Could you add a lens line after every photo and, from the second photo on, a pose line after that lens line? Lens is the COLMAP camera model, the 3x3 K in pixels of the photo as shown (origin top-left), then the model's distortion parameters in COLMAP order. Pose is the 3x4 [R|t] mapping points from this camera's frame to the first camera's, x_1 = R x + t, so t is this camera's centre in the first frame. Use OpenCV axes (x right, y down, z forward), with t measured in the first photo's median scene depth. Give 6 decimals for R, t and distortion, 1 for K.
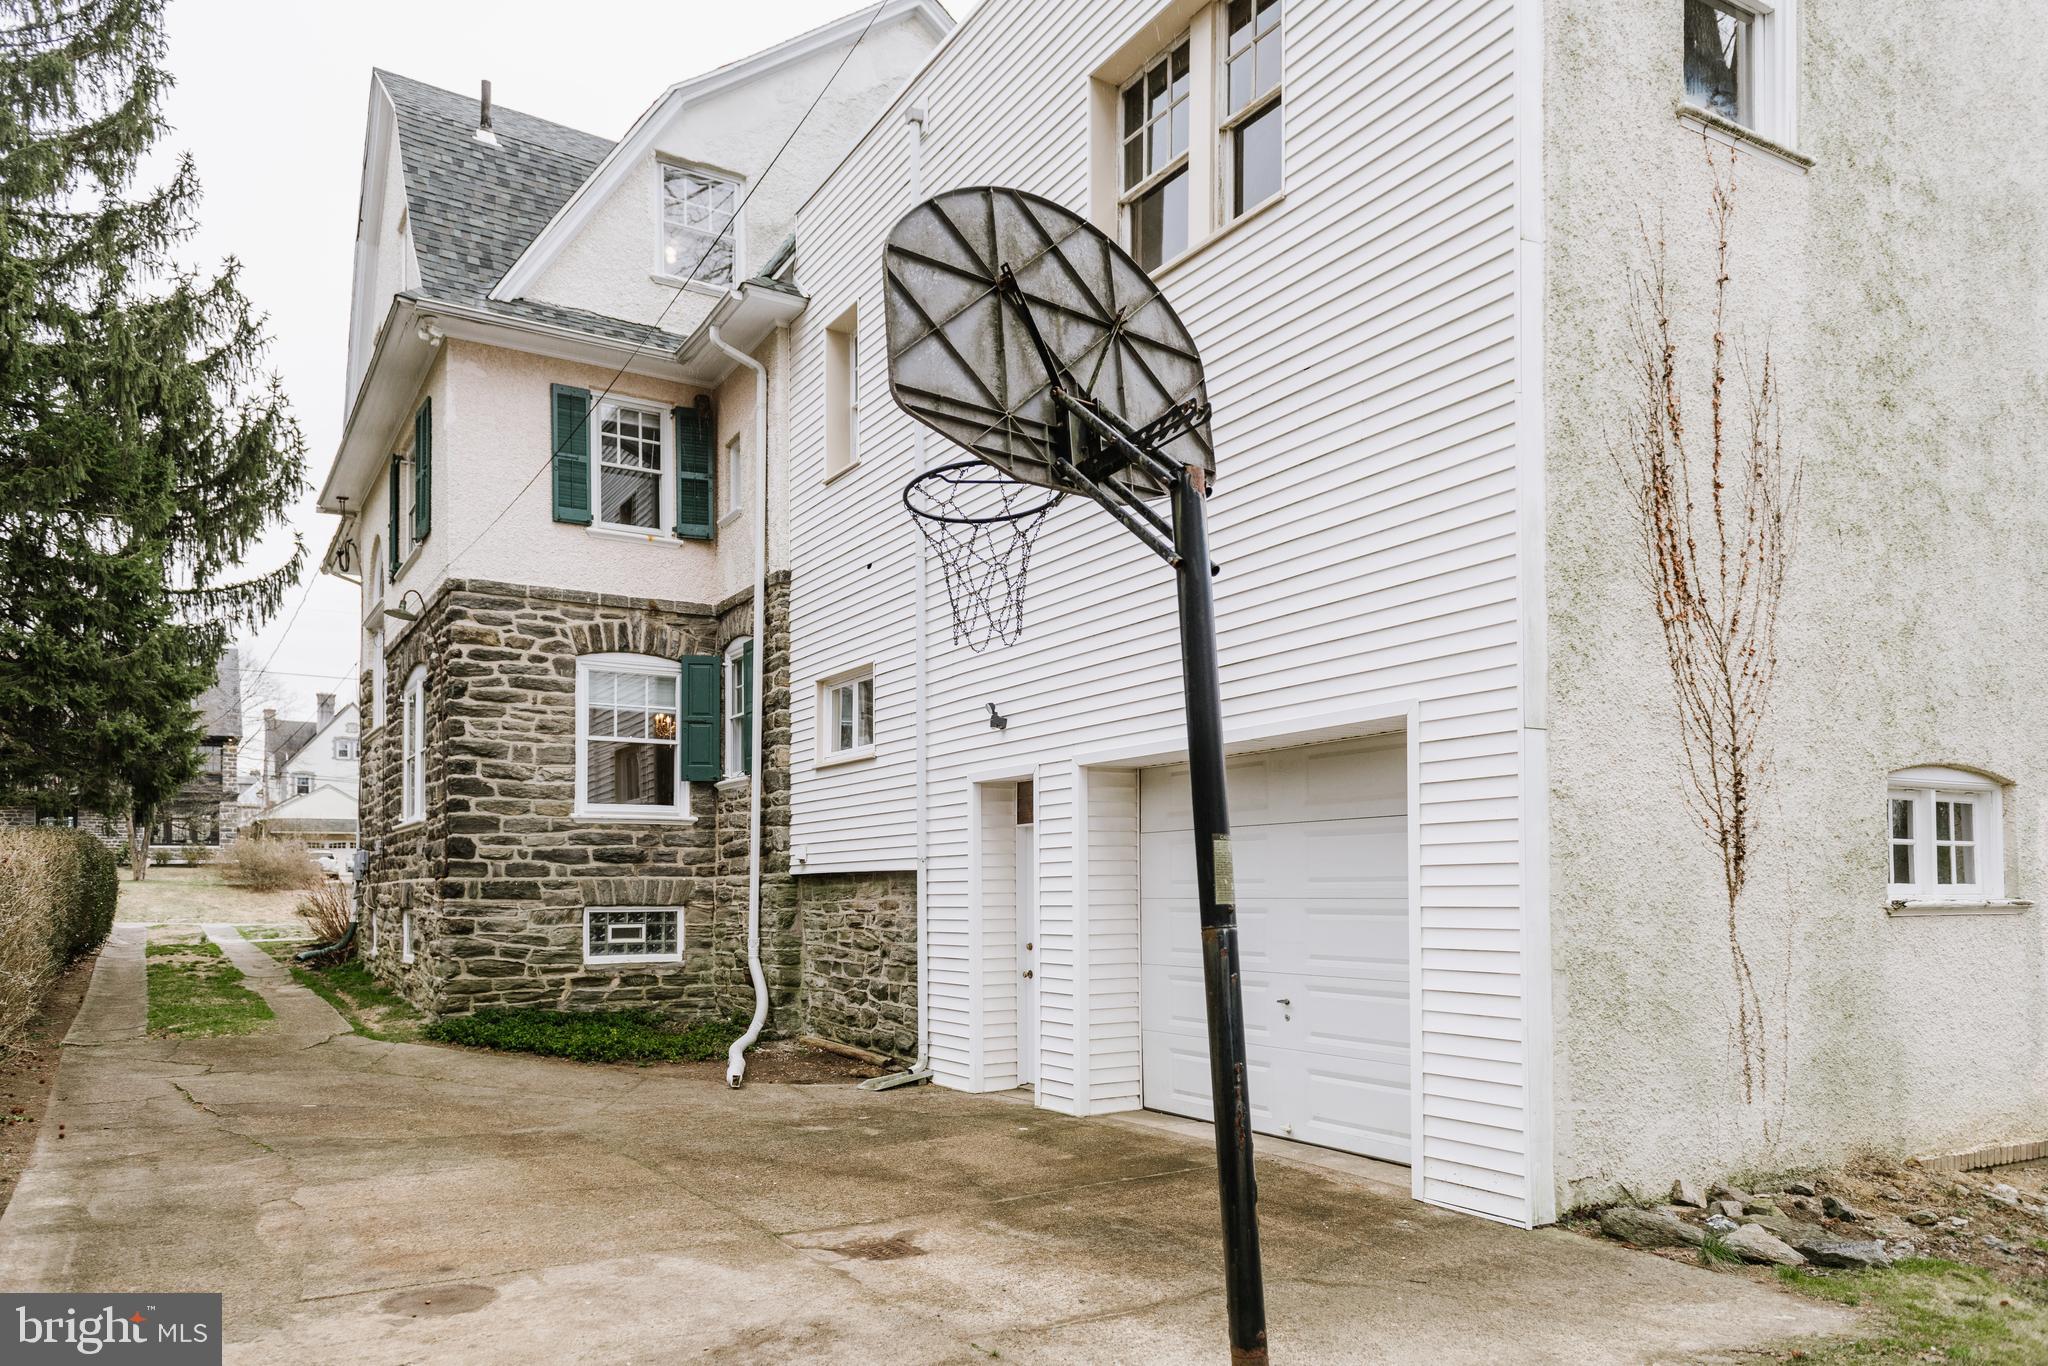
lens RADIAL K [[1432.7, 0, 1032.1], [0, 1432.7, 688.1], [0, 0, 1]] dist [0.018565, -0.005099]
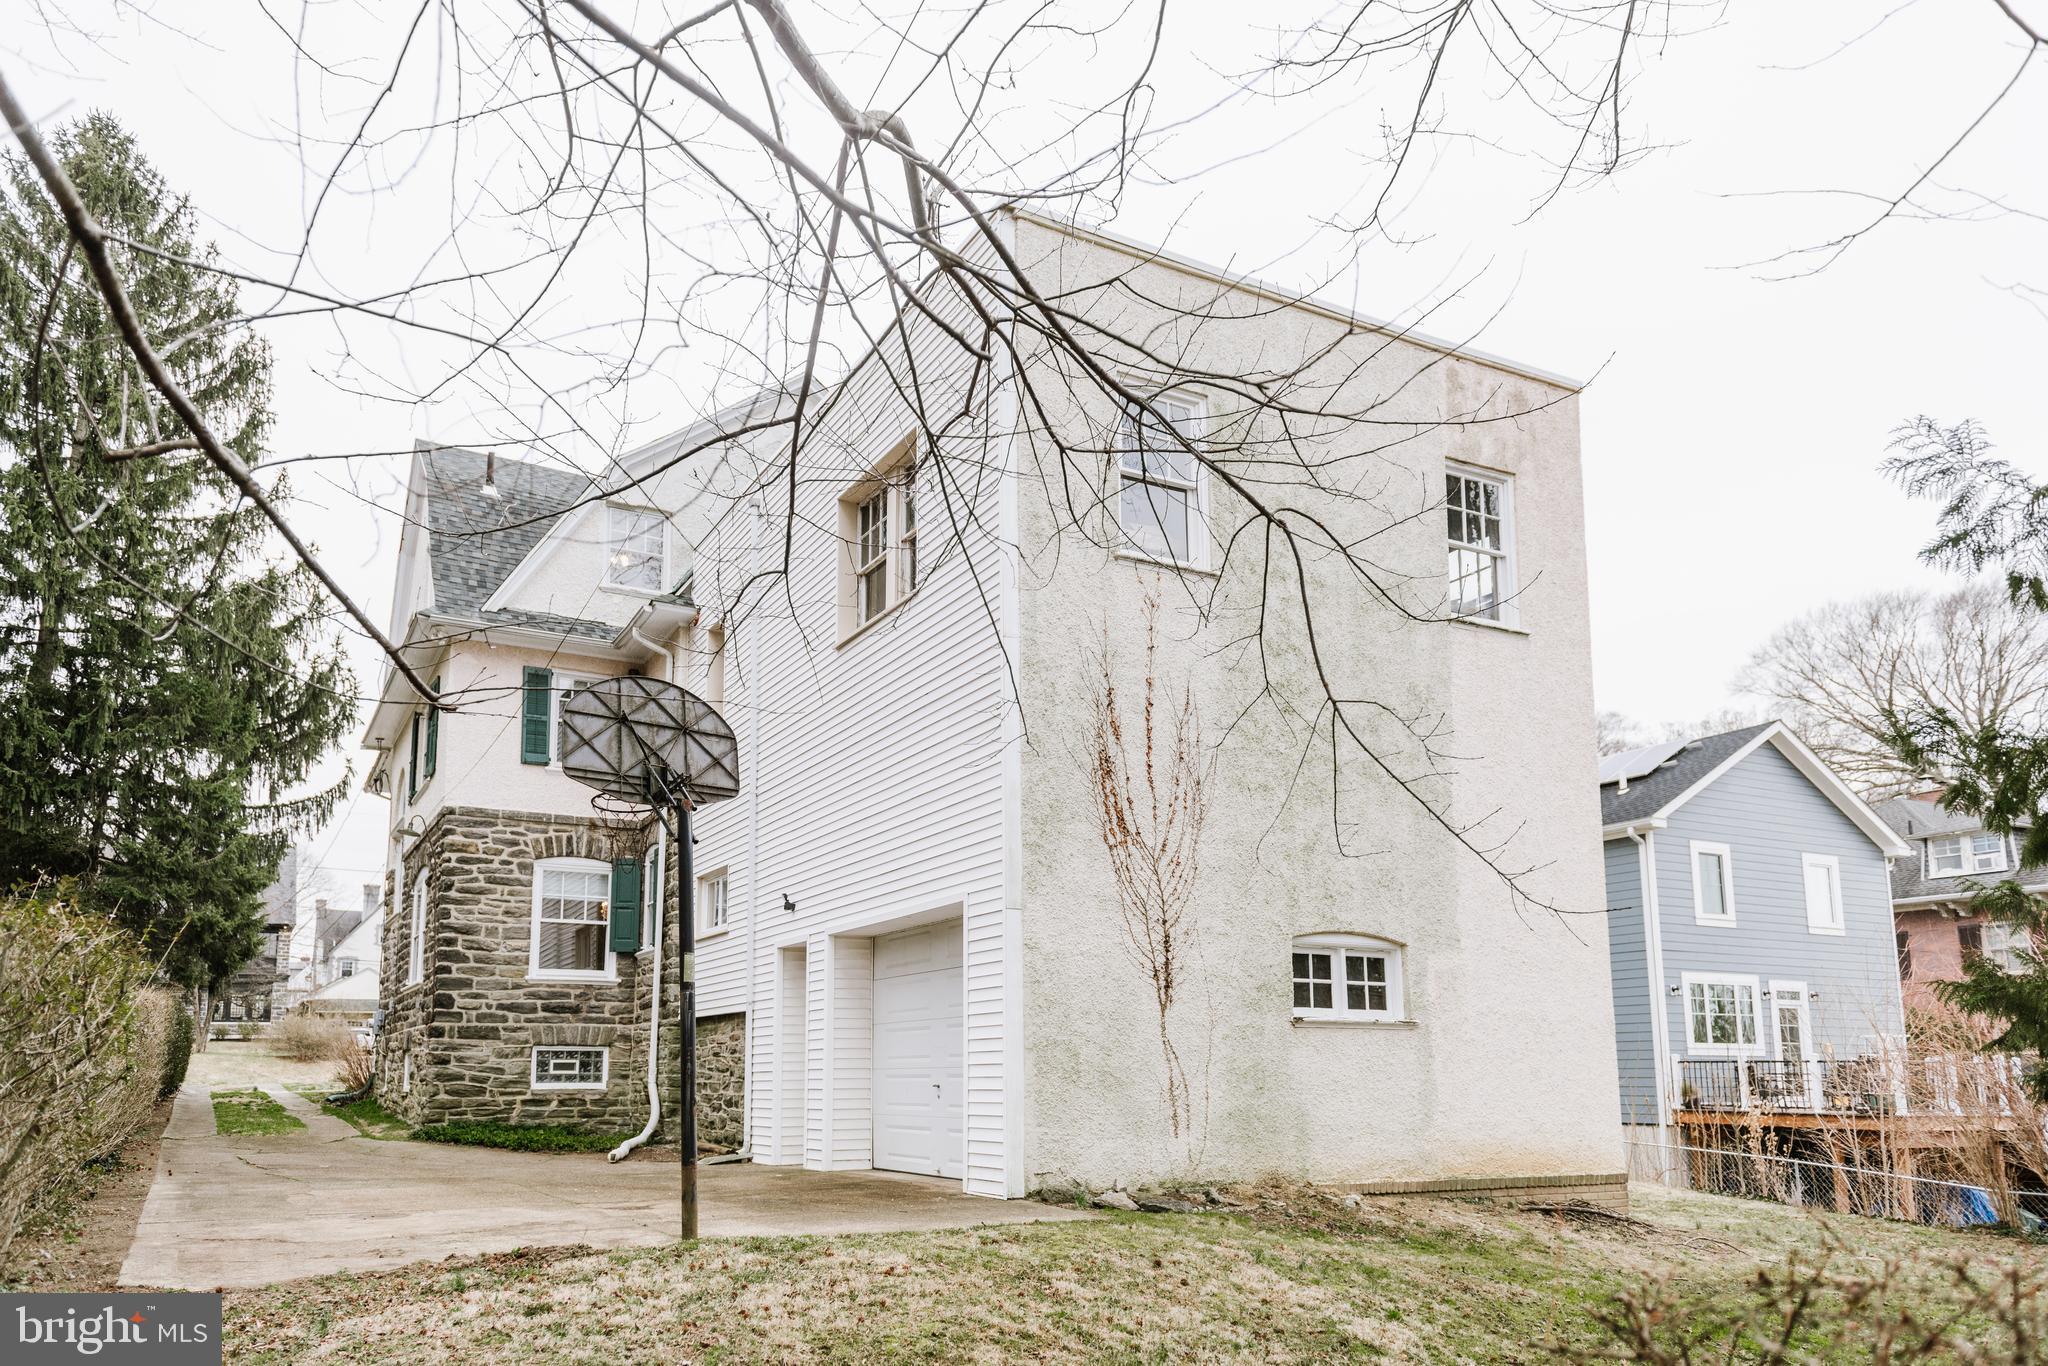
lens RADIAL K [[1432.7, 0, 1017.2], [0, 1432.7, 694.6], [0, 0, 1]] dist [0.018565, -0.005099]
pose [[0.999112, -0.009728, -0.040988, 0.220698], [0.004563, 0.992239, -0.124263, -0.007368], [0.041879, 0.123966, 0.991402, -0.401108]]
